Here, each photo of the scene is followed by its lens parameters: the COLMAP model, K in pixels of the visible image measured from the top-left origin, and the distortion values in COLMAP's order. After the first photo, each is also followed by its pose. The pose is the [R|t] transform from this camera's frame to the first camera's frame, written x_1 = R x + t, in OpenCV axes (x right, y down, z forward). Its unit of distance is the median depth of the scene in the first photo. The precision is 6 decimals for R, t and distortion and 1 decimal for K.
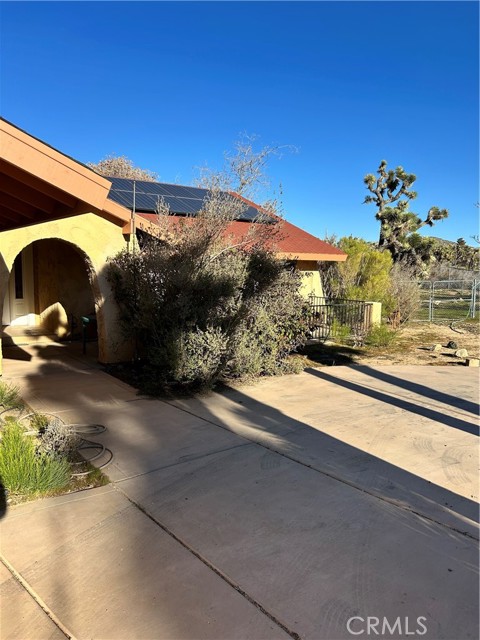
lens RADIAL K [[489.7, 0, 240.1], [0, 489.7, 319.6], [0, 0, 1]] dist [0.052689, -0.055908]
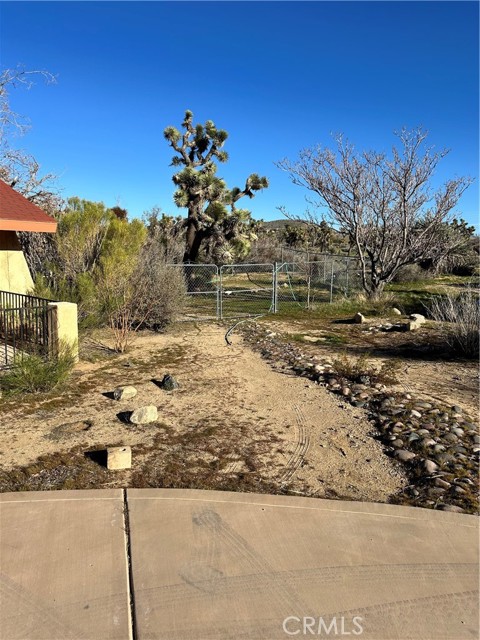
lens RADIAL K [[489.7, 0, 239.0], [0, 489.7, 320.8], [0, 0, 1]] dist [0.052689, -0.055908]
pose [[0.970444, -0.027343, 0.239774, 0.169395], [0.017150, 0.998863, 0.044492, -0.018797], [-0.240718, -0.039065, 0.969809, 0.196746]]
